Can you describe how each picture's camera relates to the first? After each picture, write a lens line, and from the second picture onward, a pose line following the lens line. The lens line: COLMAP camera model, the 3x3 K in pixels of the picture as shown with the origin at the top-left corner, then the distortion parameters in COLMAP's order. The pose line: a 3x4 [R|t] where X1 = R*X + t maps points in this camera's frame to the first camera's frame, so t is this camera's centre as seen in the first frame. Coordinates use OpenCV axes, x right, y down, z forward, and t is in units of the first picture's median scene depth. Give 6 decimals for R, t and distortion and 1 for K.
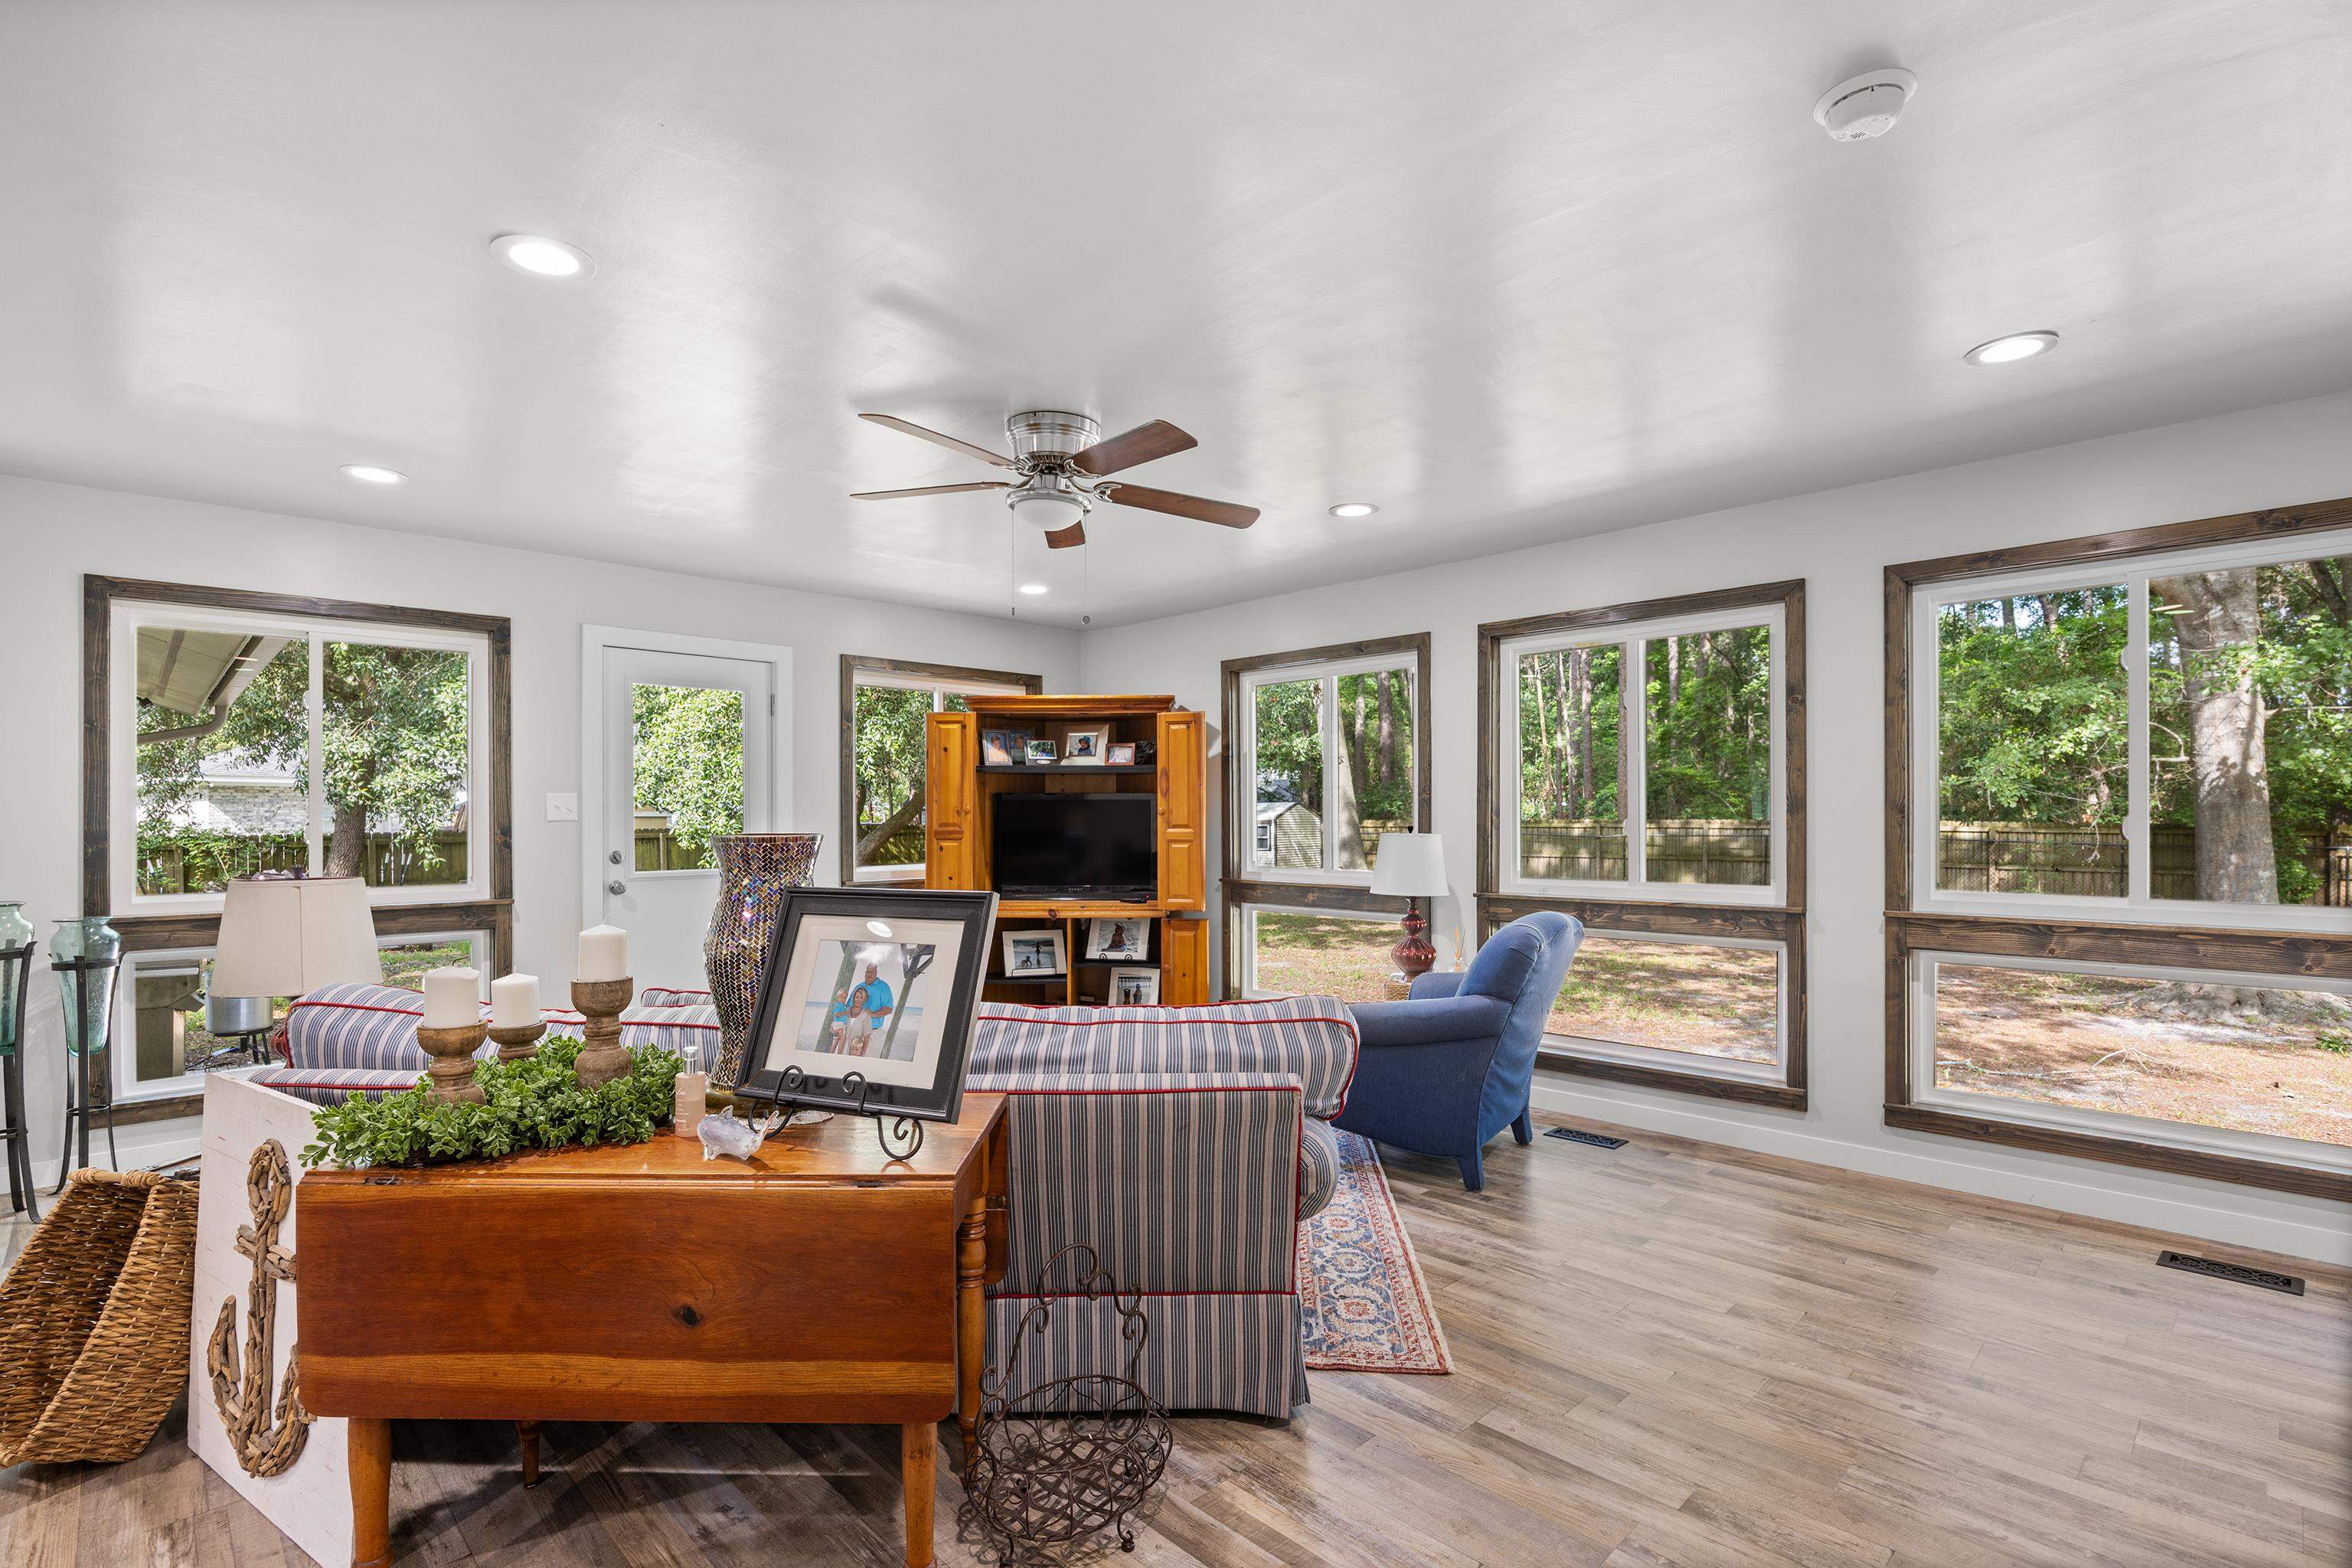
lens RADIAL K [[1081.2, 0, 1184.5], [0, 1081.2, 786.0], [0, 0, 1]] dist [-0.004363, -0.000392]
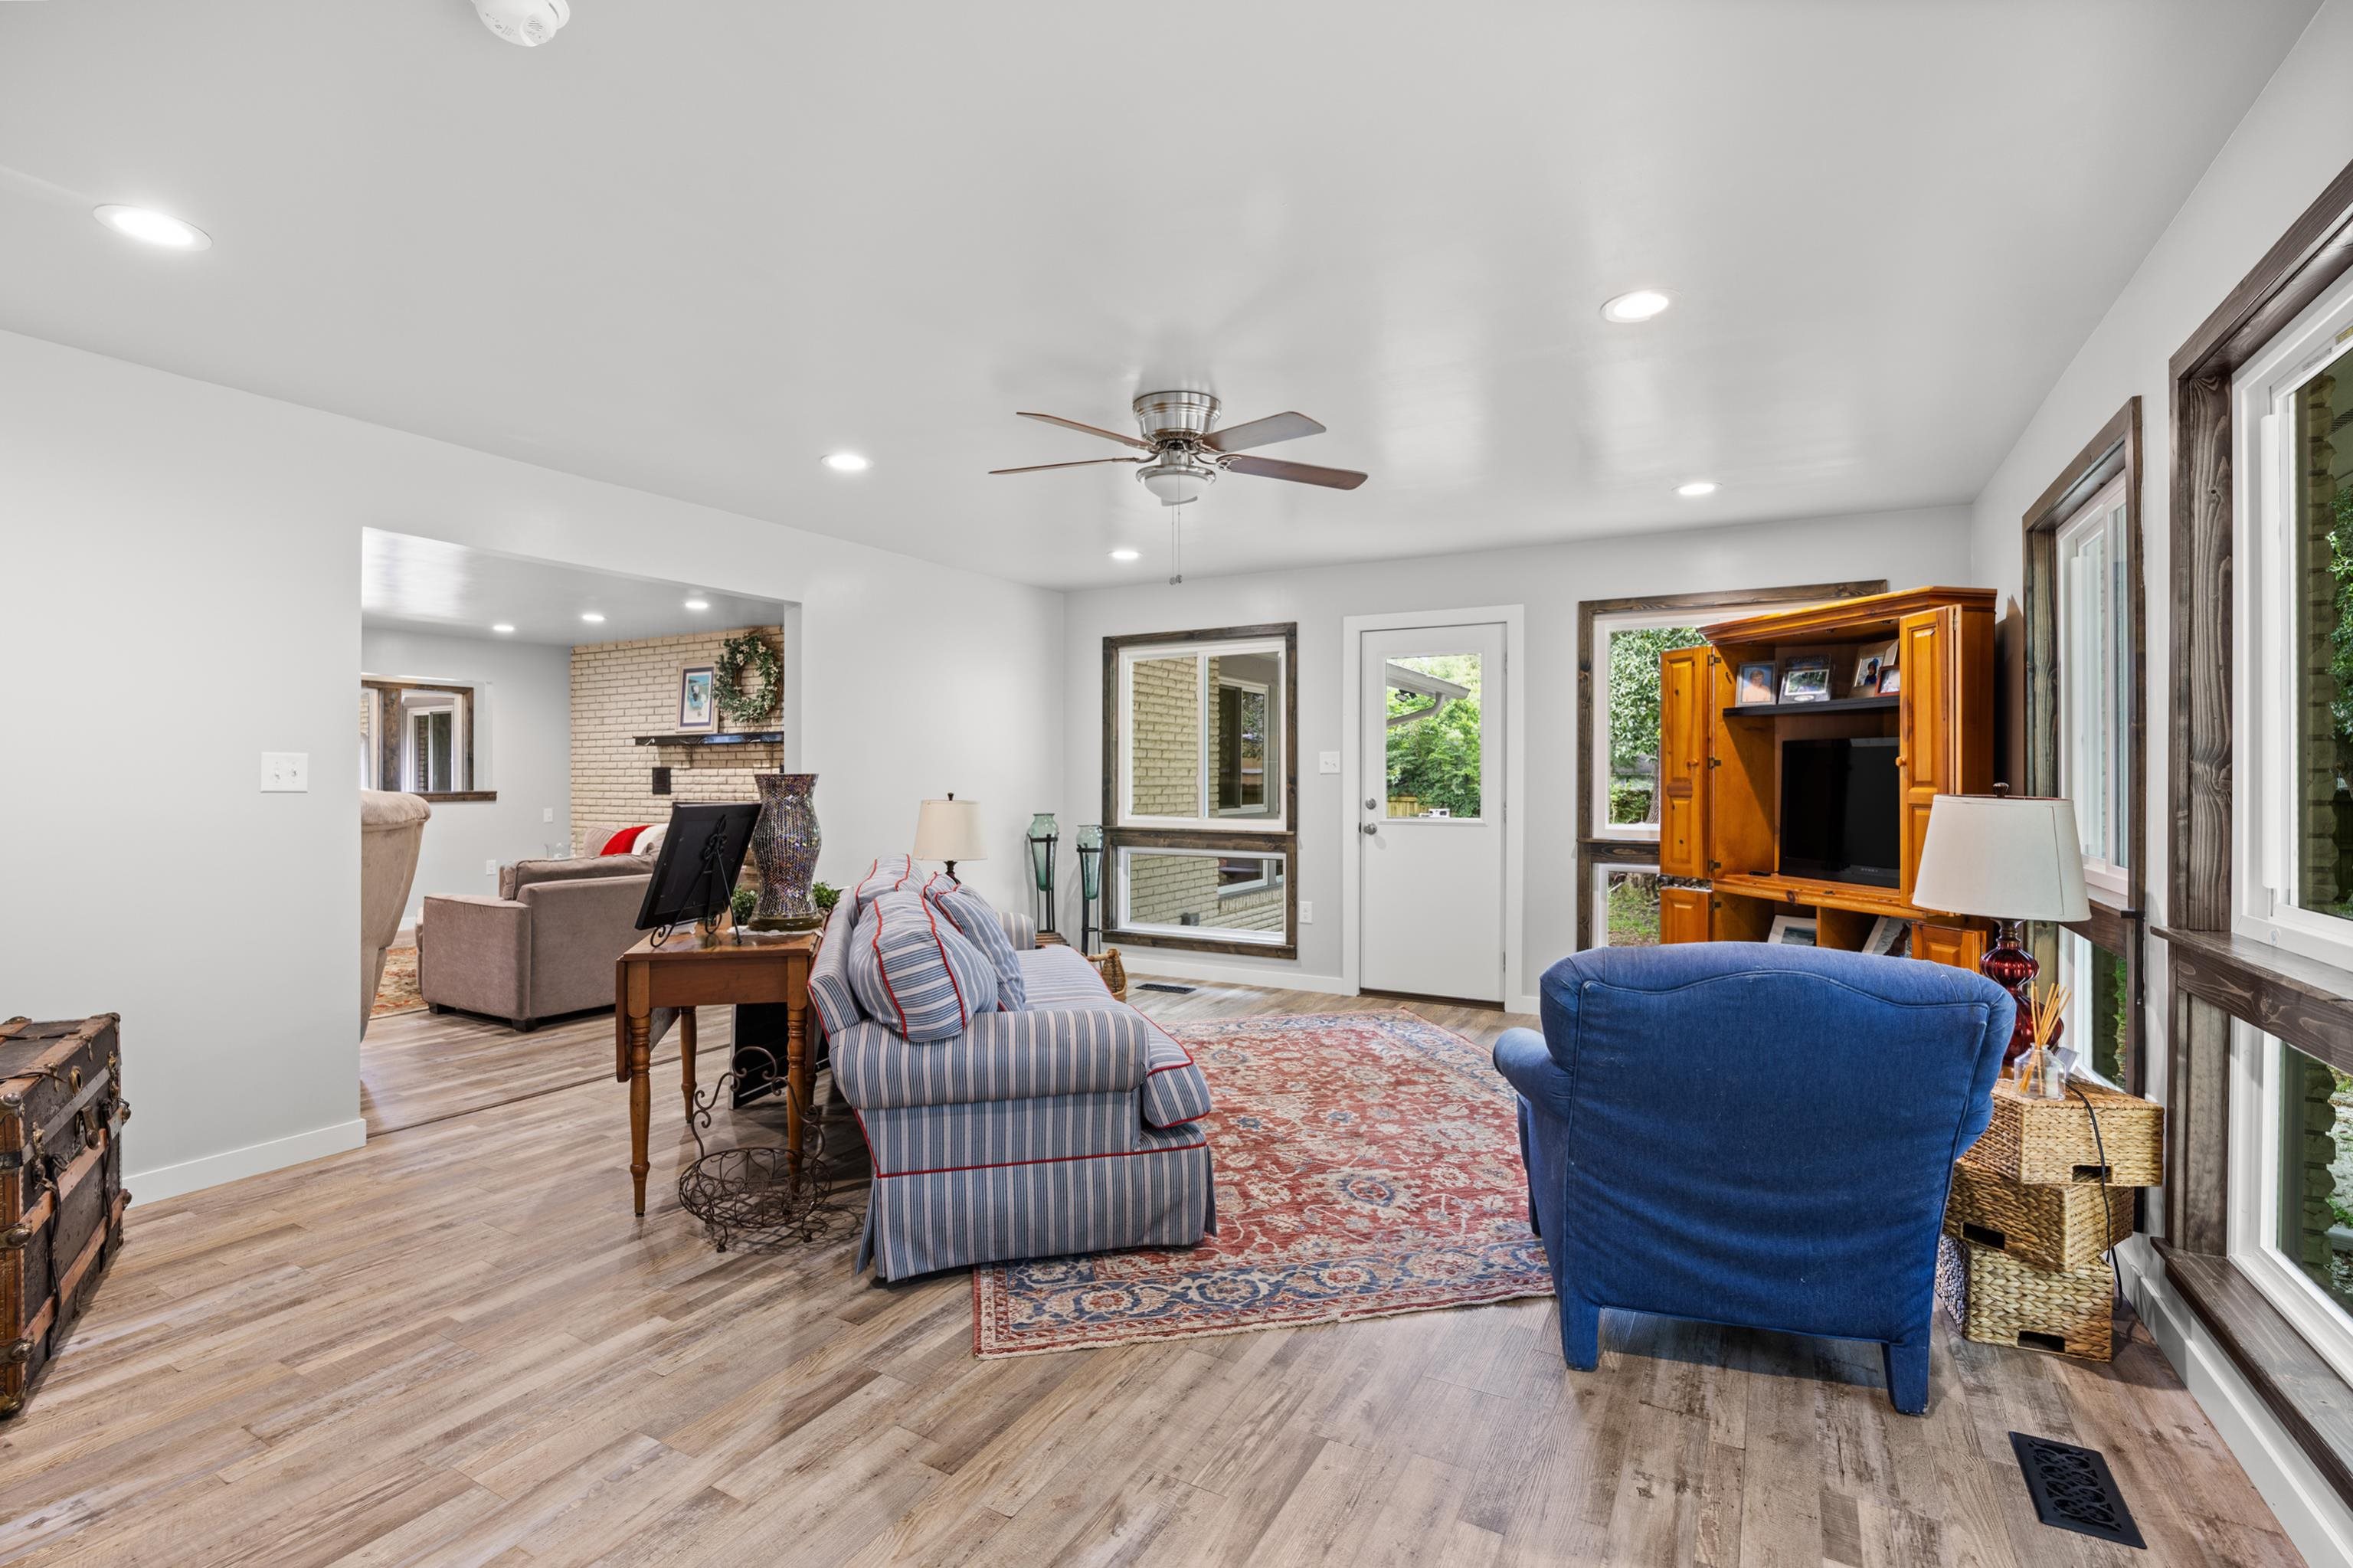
lens RADIAL K [[1081.7, 0, 1185.0], [0, 1081.7, 786.0], [0, 0, 1]] dist [-0.004363, -0.000392]
pose [[0.280179, 0.010872, -0.959886, 0.877591], [0.024920, 0.999516, 0.018595, 0.026810], [0.959624, -0.029131, 0.279773, 0.682989]]
